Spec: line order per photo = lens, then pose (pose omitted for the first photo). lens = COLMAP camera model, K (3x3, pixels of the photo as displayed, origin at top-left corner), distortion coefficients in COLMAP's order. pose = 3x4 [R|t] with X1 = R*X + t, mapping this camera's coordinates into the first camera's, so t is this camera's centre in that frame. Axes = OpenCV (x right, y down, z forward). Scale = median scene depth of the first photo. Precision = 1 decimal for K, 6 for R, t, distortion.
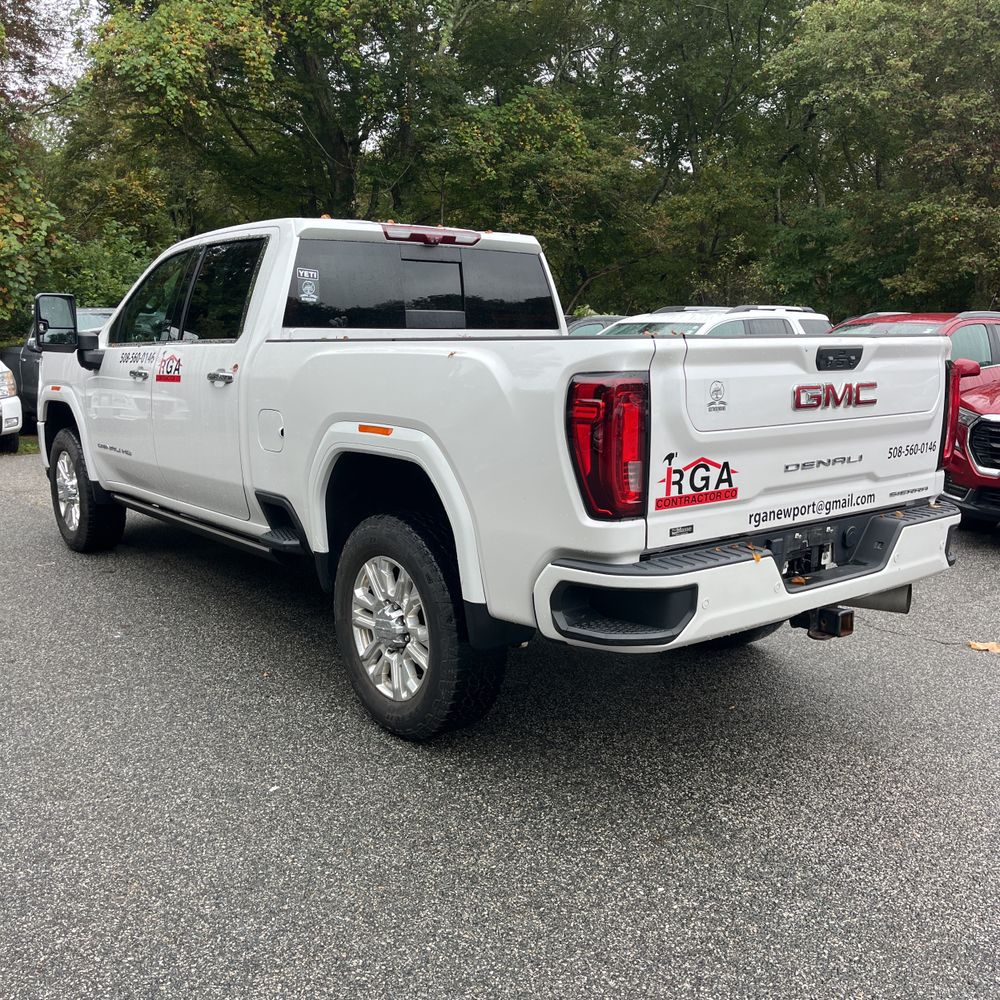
lens RADIAL K [[1035.2, 0, 503.3], [0, 1035.2, 504.7], [0, 0, 1]] dist [0.037724, -0.019330]
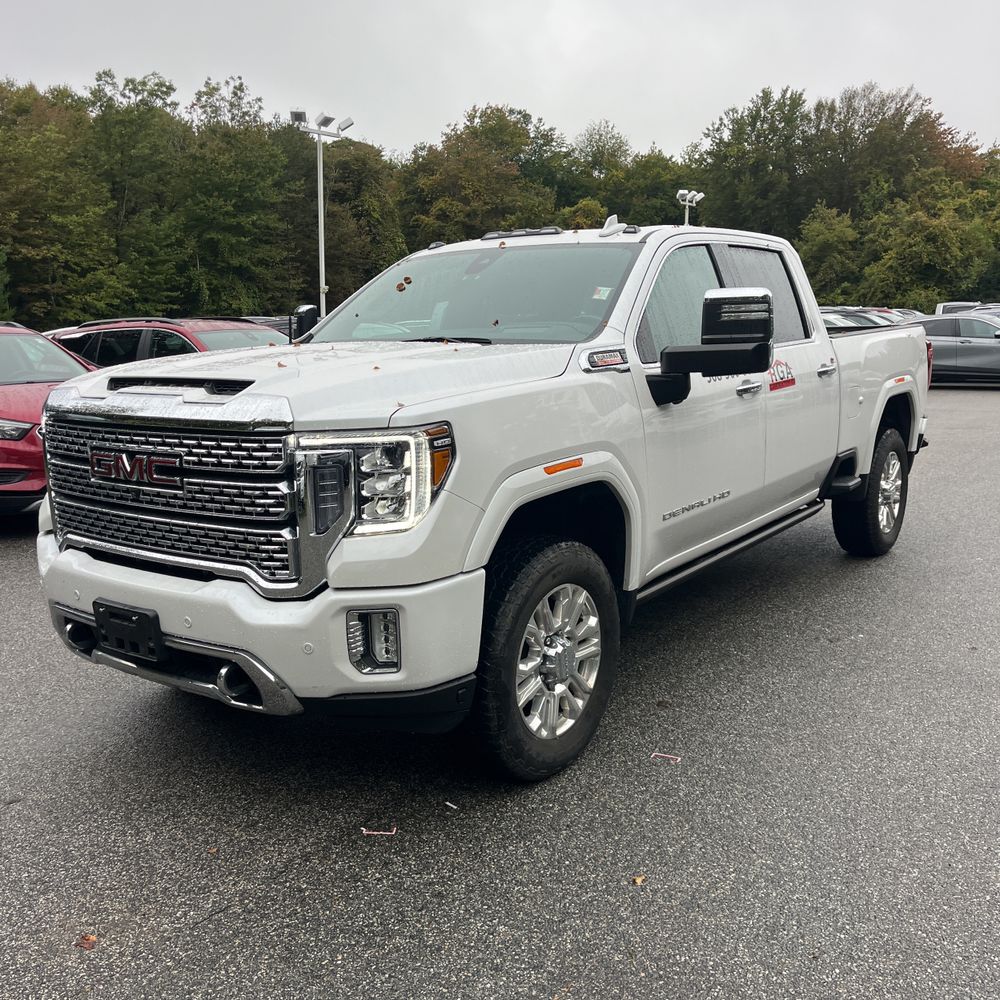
lens RADIAL K [[1047.3, 0, 499.7], [0, 1047.3, 500.8], [0, 0, 1]] dist [0.046459, -0.024092]
pose [[-0.282904, -0.160386, 0.945644, -0.299421], [0.183417, 0.958679, 0.217469, -0.070141], [-0.941447, 0.234970, -0.241797, 0.380835]]
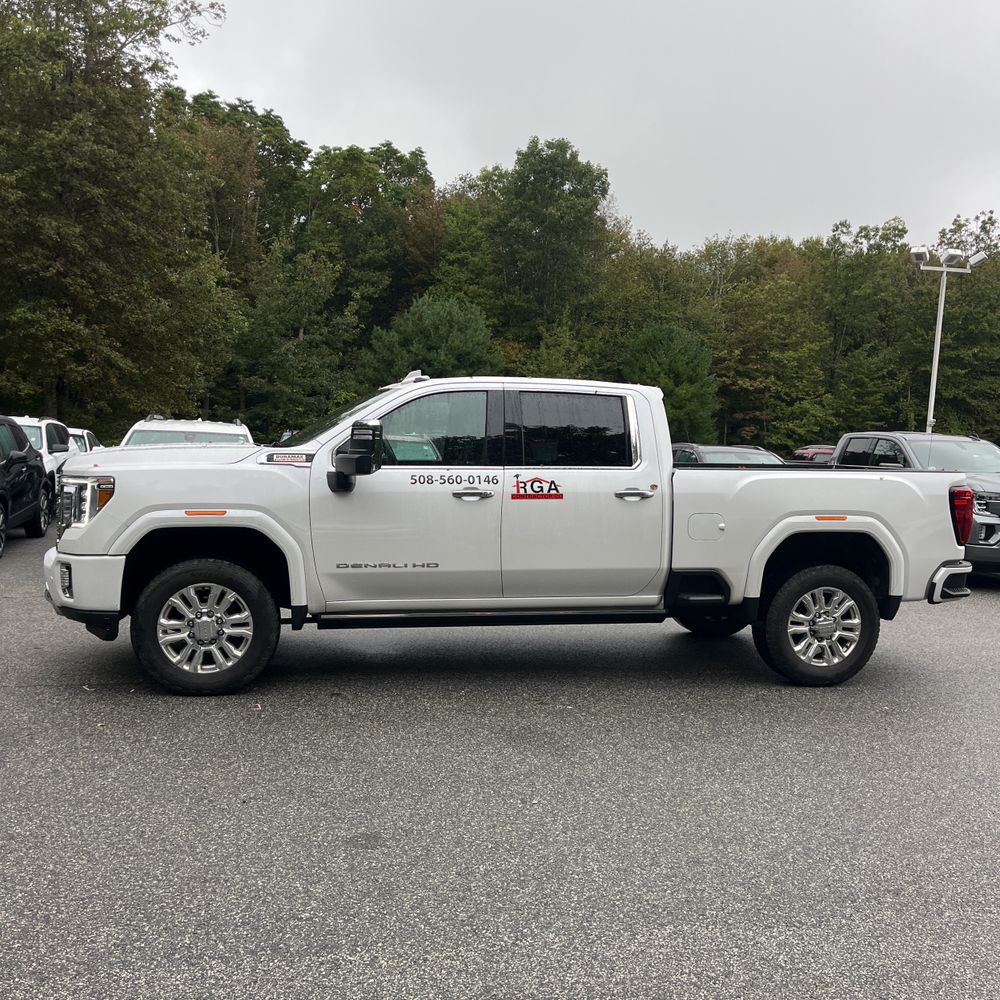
lens RADIAL K [[1049.5, 0, 499.5], [0, 1049.5, 505.8], [0, 0, 1]] dist [0.095953, -0.132281]
pose [[0.437962, -0.042632, 0.897982, -0.373393], [0.117912, 0.992970, -0.010366, -0.025926], [-0.891227, 0.110423, 0.439910, 0.122911]]
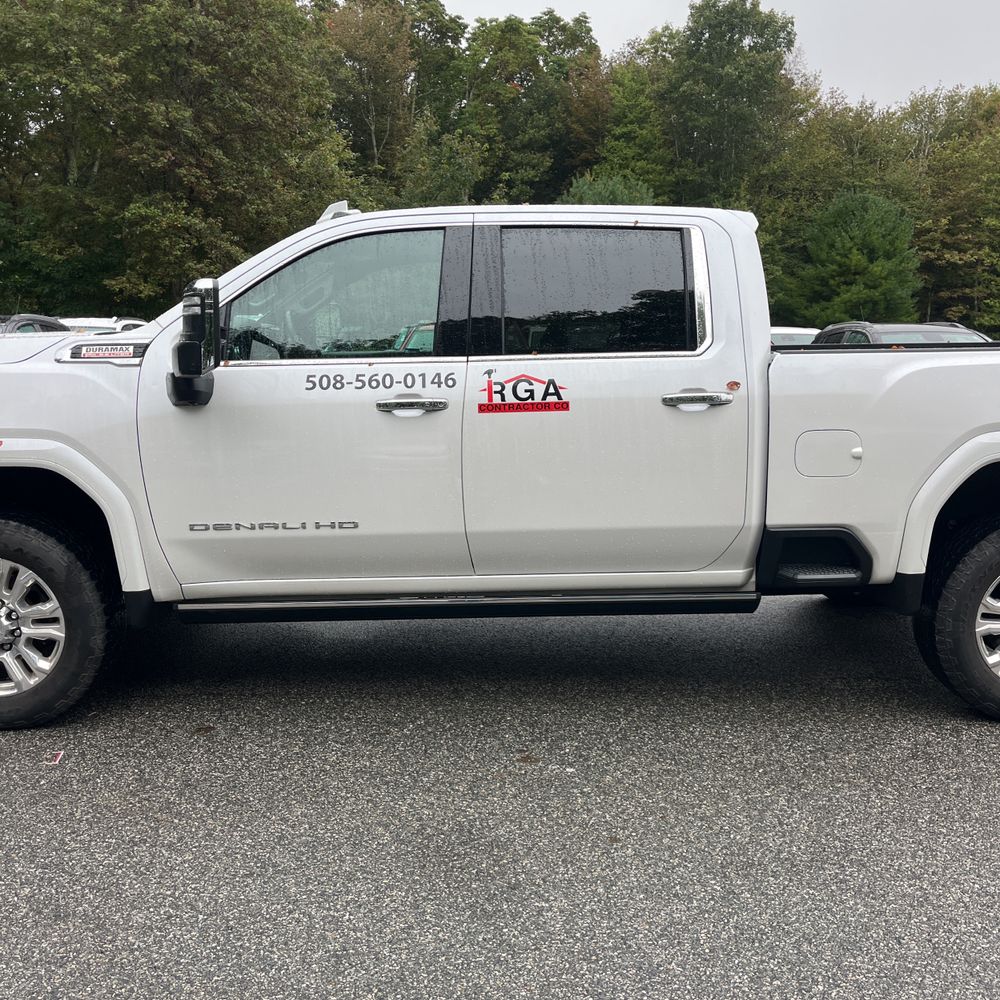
lens RADIAL K [[1035.2, 0, 503.3], [0, 1035.2, 504.7], [0, 0, 1]] dist [0.037724, -0.019330]
pose [[0.589091, -0.131768, 0.797251, -0.232781], [0.132634, 0.989001, 0.065457, -0.026079], [-0.797107, 0.067182, 0.600089, 0.146390]]
